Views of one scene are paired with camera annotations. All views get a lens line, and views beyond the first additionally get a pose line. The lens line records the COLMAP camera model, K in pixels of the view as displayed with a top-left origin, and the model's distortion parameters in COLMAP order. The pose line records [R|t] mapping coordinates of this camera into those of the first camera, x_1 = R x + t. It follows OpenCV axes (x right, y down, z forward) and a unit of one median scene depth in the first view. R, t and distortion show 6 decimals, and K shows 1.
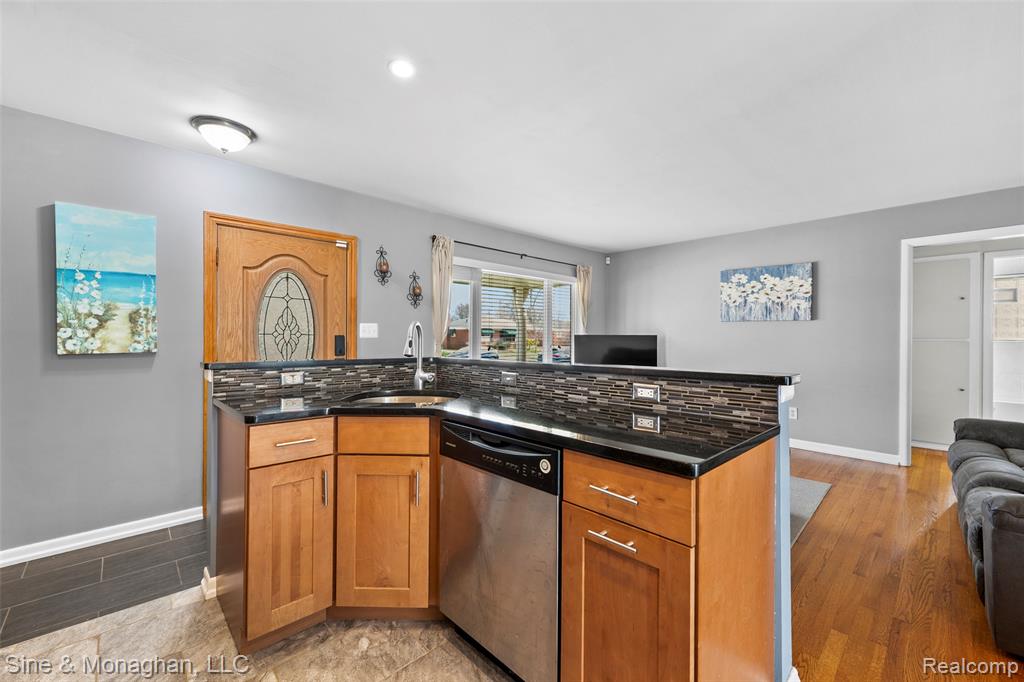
lens RADIAL K [[416.1, 0, 514.3], [0, 416.1, 338.3], [0, 0, 1]] dist [0.001193, -0.000088]
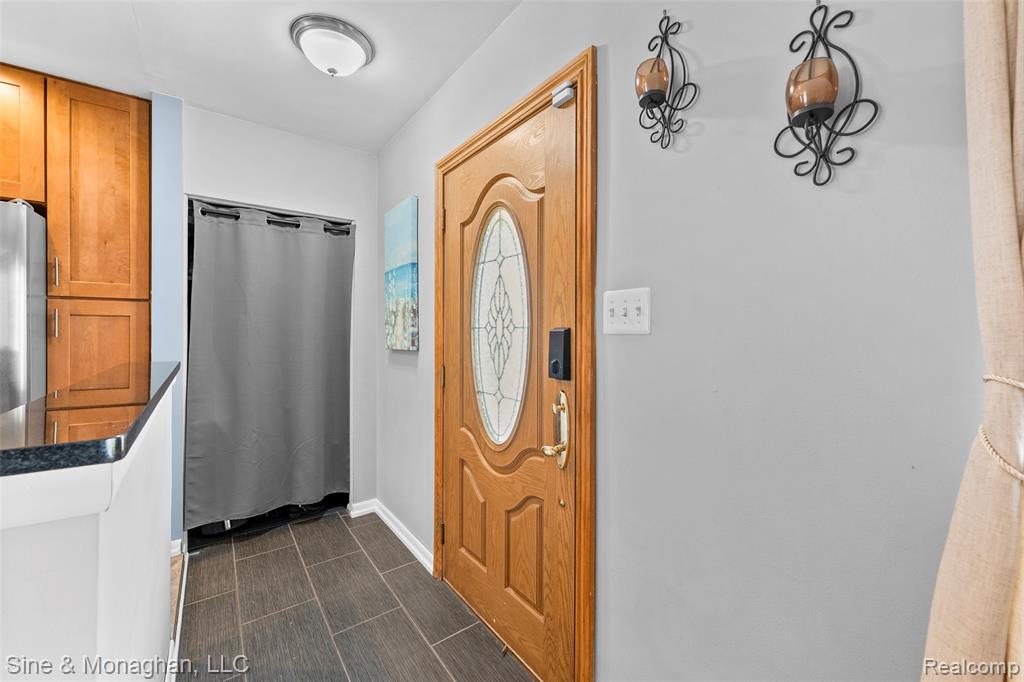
lens RADIAL K [[416.1, 0, 509.7], [0, 416.1, 336.0], [0, 0, 1]] dist [0.001193, -0.000088]
pose [[-0.148260, 0.000052, -0.988948, -0.027933], [-0.007672, 0.999970, 0.001202, 0.000149], [0.988919, 0.007766, -0.148255, 1.155509]]
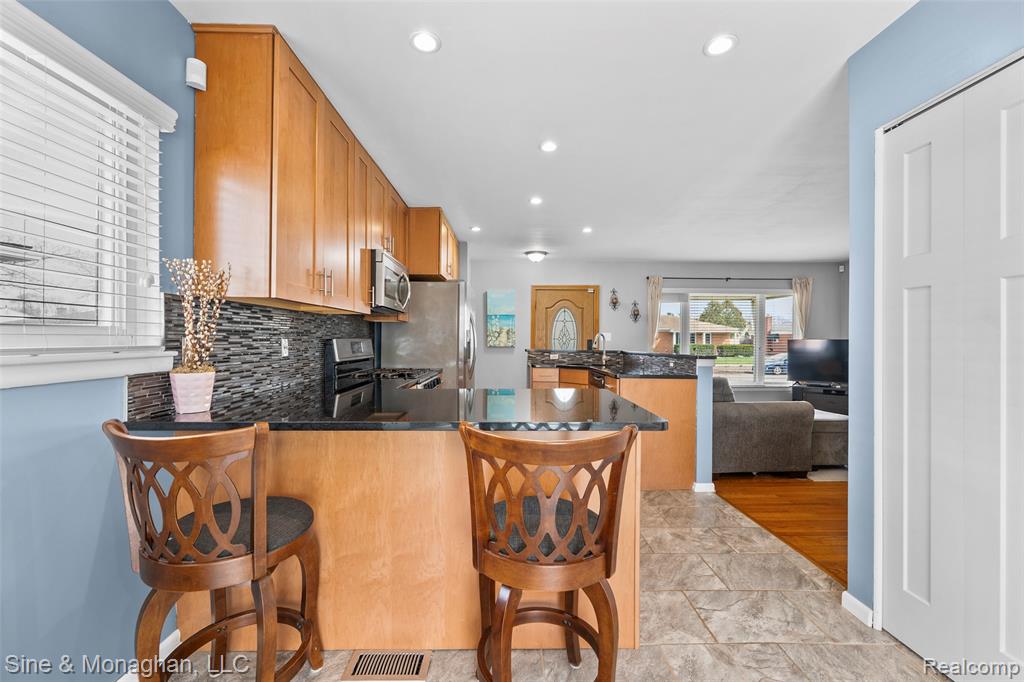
lens RADIAL K [[416.1, 0, 512.9], [0, 416.1, 340.6], [0, 0, 1]] dist [0.001193, -0.000088]
pose [[0.734184, 0.001184, -0.678950, 0.678546], [-0.006407, 0.999966, -0.005185, 0.010830], [0.678921, 0.008157, 0.734166, -0.687842]]
